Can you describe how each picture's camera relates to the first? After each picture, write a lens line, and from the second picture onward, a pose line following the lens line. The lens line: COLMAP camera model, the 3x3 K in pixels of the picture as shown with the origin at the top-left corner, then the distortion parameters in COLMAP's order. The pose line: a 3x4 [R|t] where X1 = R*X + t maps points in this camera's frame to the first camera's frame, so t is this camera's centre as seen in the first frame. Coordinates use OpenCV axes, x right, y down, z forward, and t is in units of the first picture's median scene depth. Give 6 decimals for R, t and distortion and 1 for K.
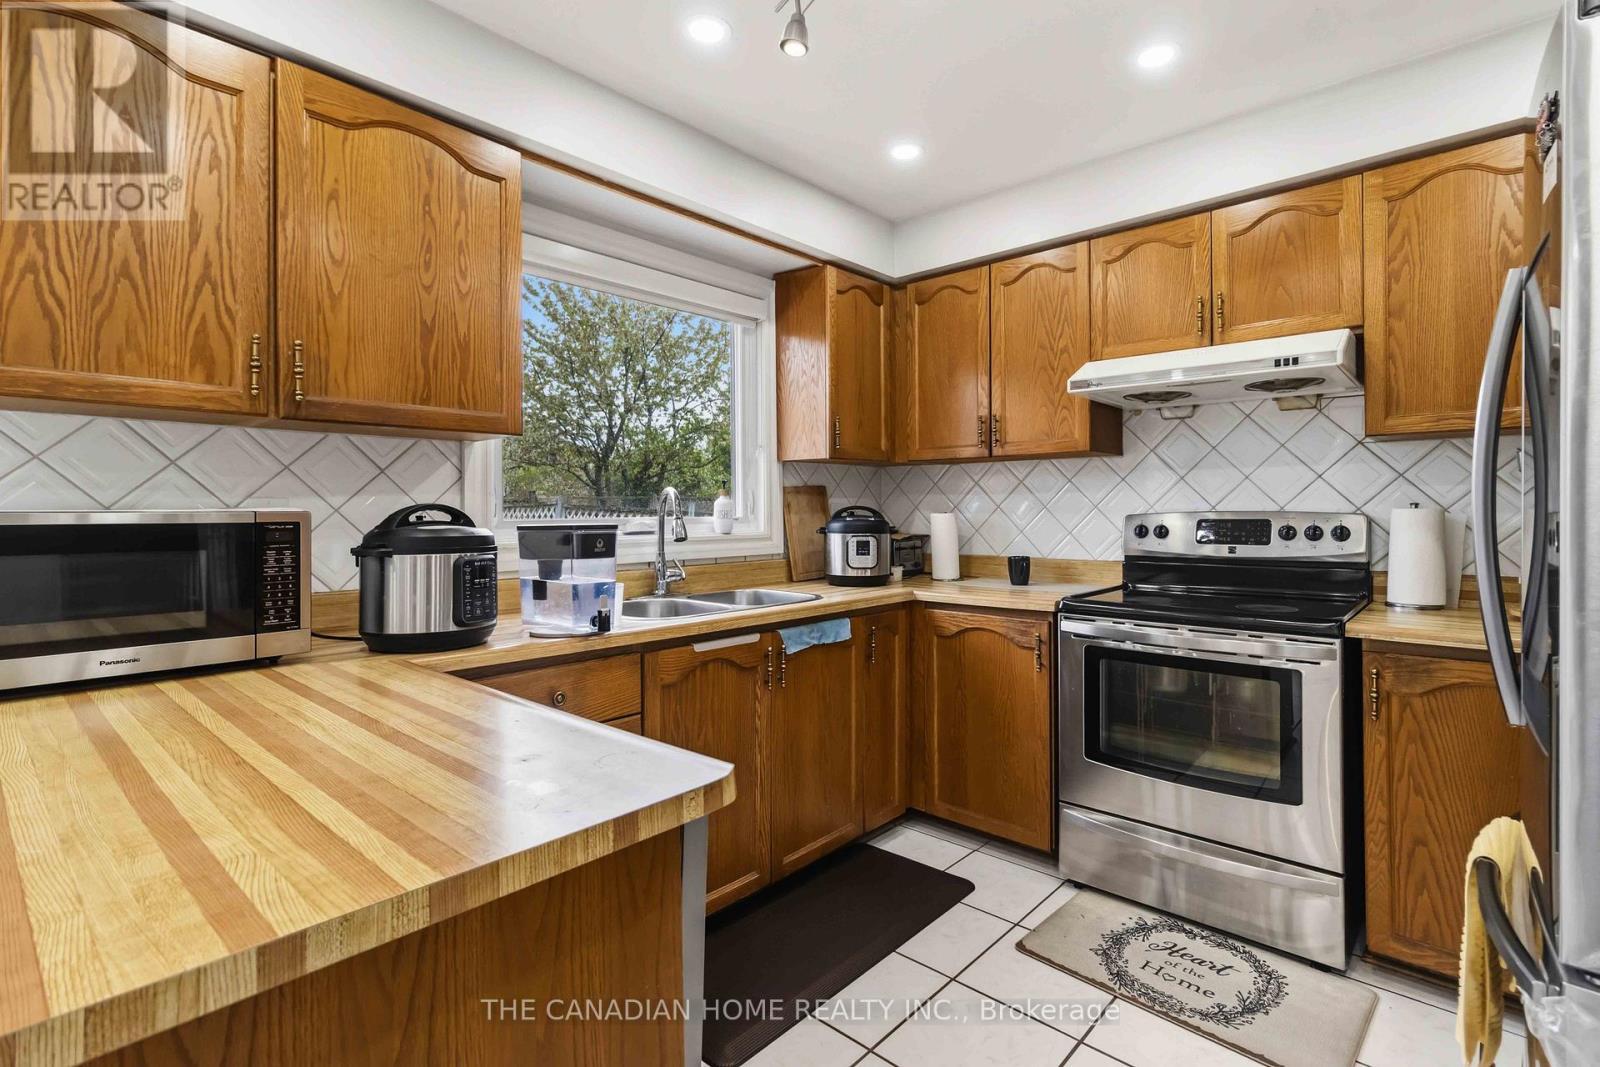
lens RADIAL K [[738.7, 0, 843.0], [0, 738.7, 507.3], [0, 0, 1]] dist [-0.001466, 0.000755]
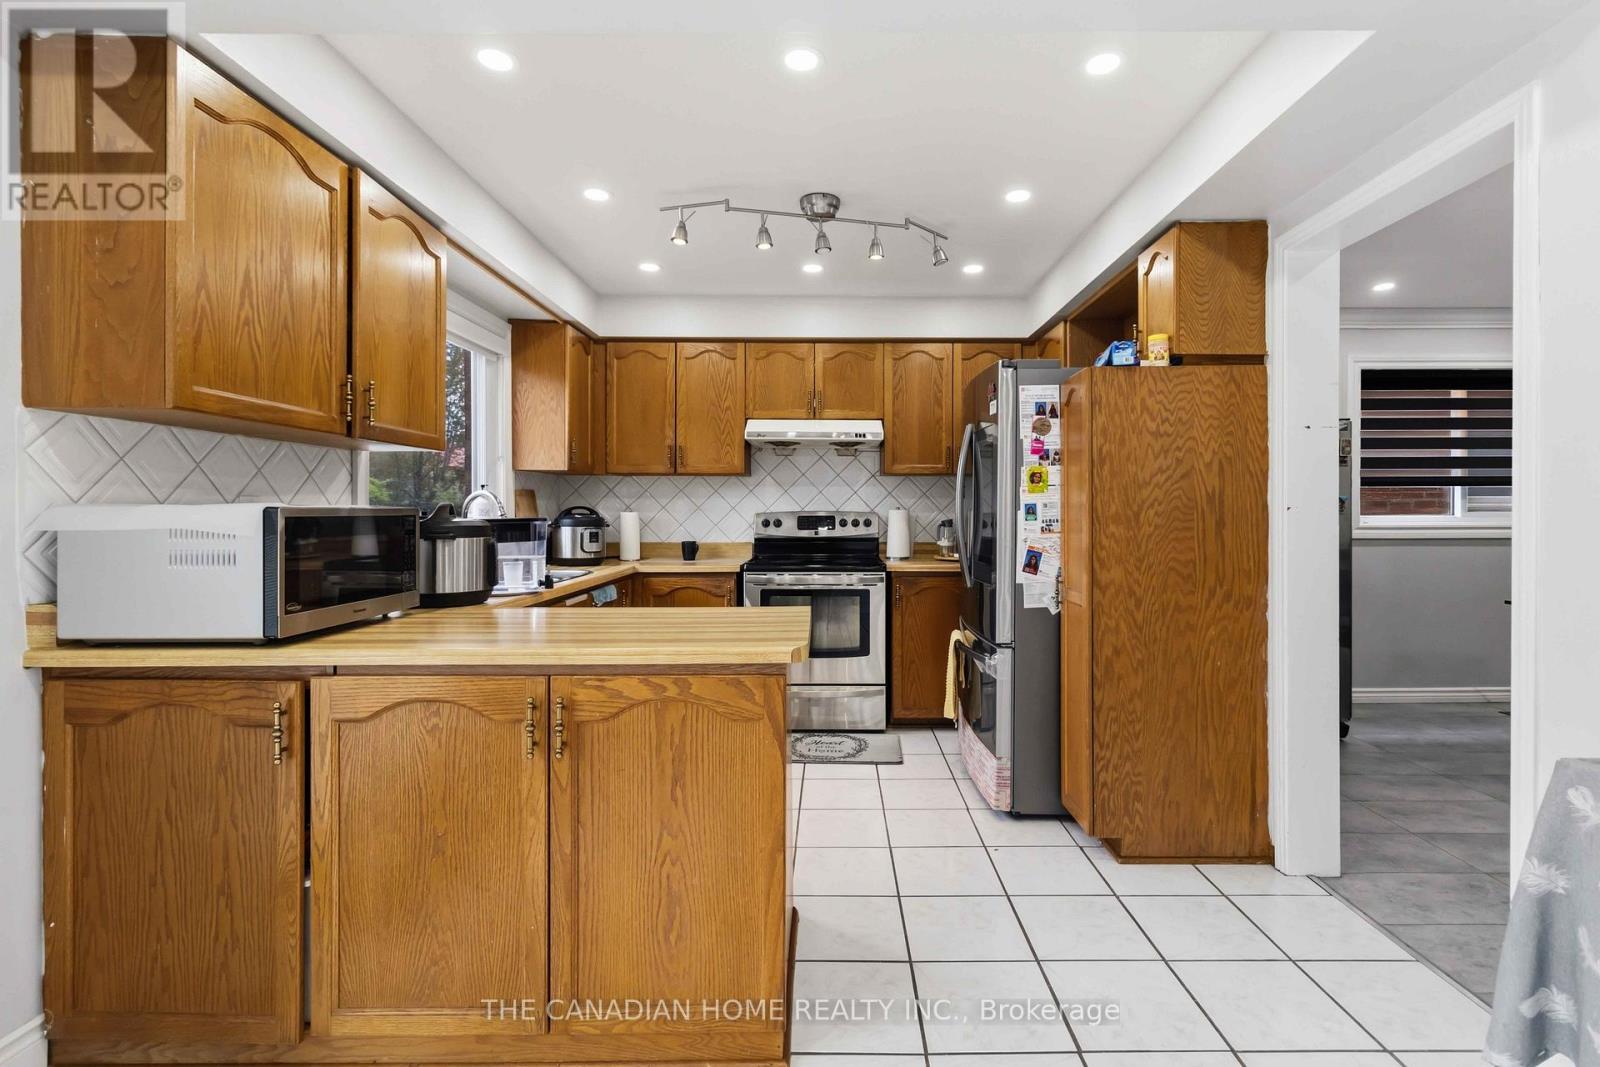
lens RADIAL K [[738.7, 0, 822.5], [0, 738.7, 513.5], [0, 0, 1]] dist [-0.001466, 0.000755]
pose [[0.758736, 0.002060, 0.651395, -0.585938], [-0.005901, 0.999976, 0.003711, 0.004059], [-0.651371, -0.006660, 0.758730, -0.334087]]
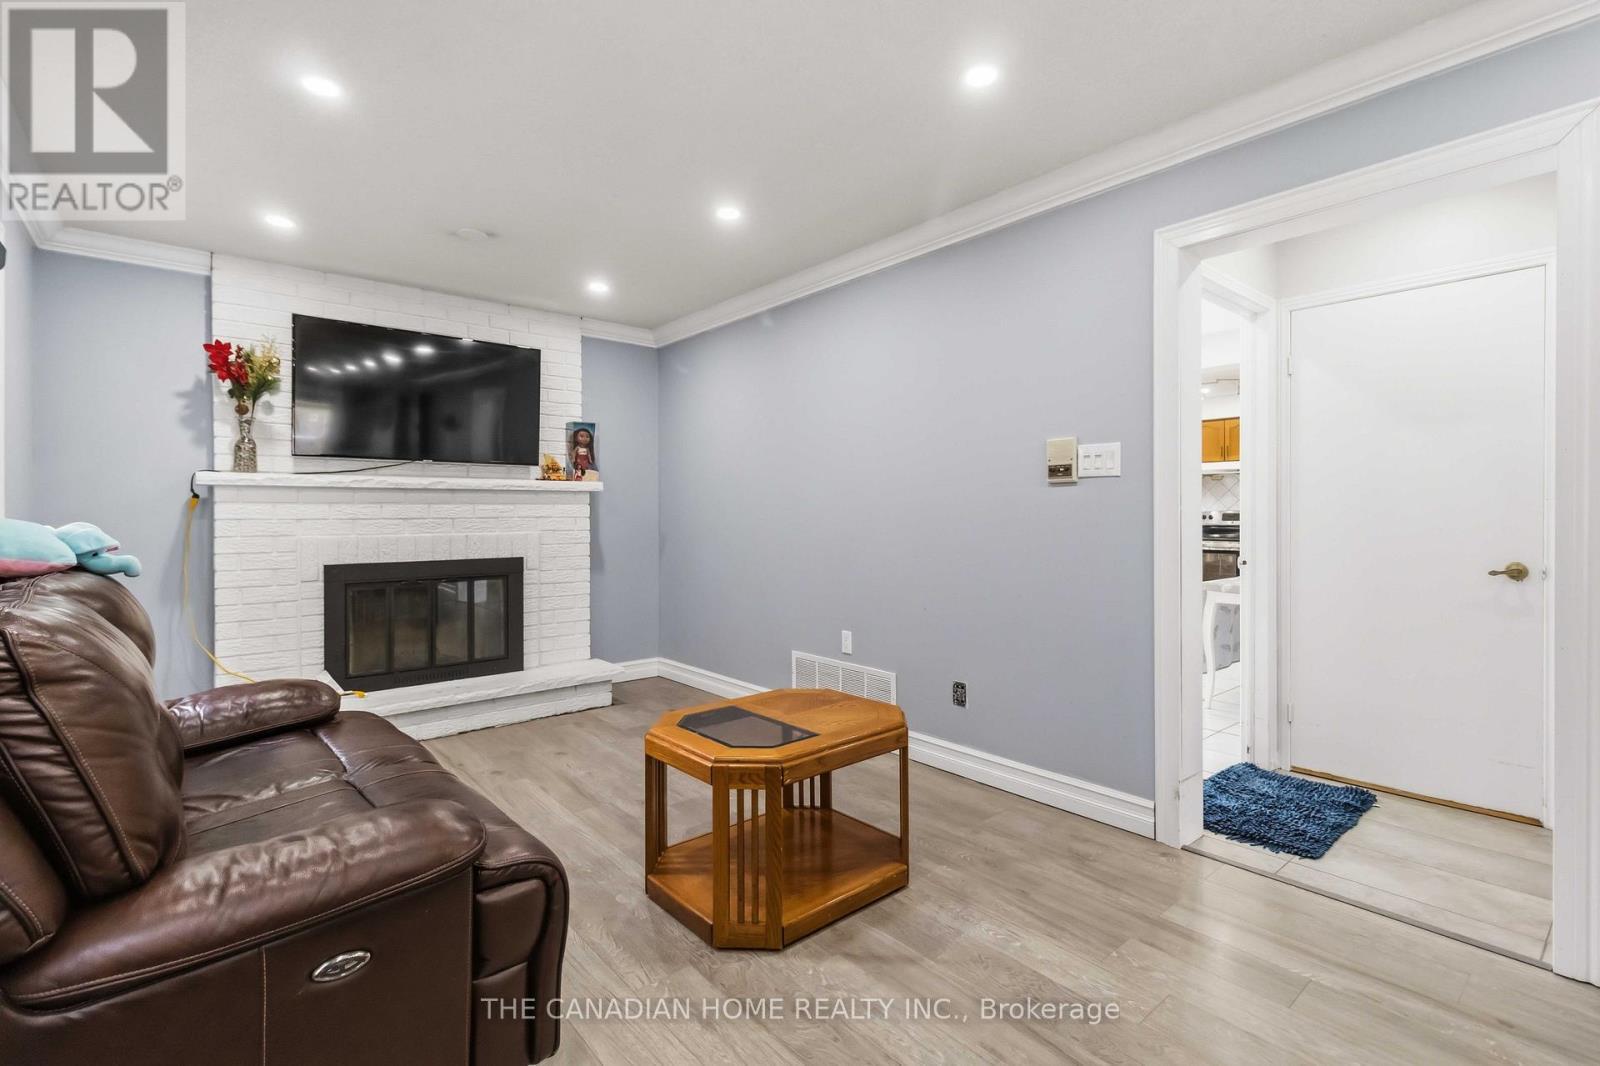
lens RADIAL K [[738.7, 0, 825.5], [0, 738.7, 513.3], [0, 0, 1]] dist [-0.001466, 0.000755]
pose [[0.988163, 0.007352, -0.153229, -0.694989], [-0.006670, 0.999965, 0.004963, 0.012081], [0.153260, -0.003882, 0.988178, -2.319845]]
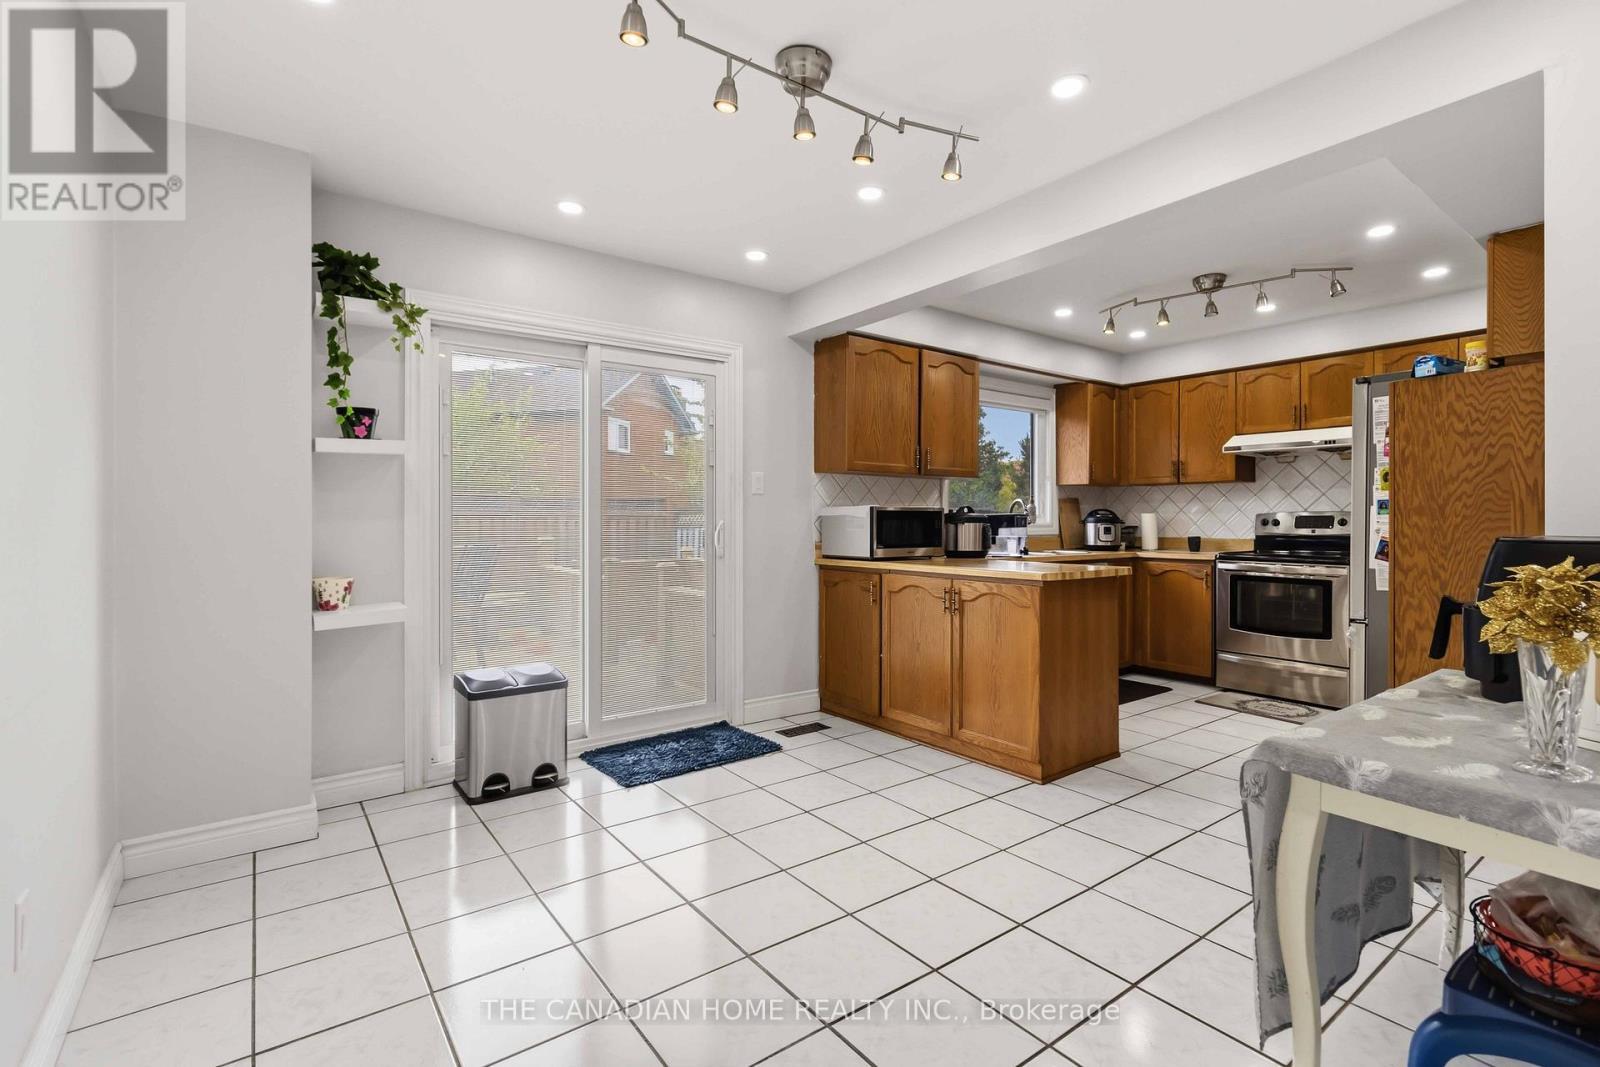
lens RADIAL K [[738.7, 0, 833.6], [0, 738.7, 521.7], [0, 0, 1]] dist [-0.001466, 0.000755]
pose [[0.979145, 0.006906, -0.203046, -0.303294], [-0.005925, 0.999968, 0.005443, 0.027679], [0.203077, -0.004126, 0.979154, -1.110329]]
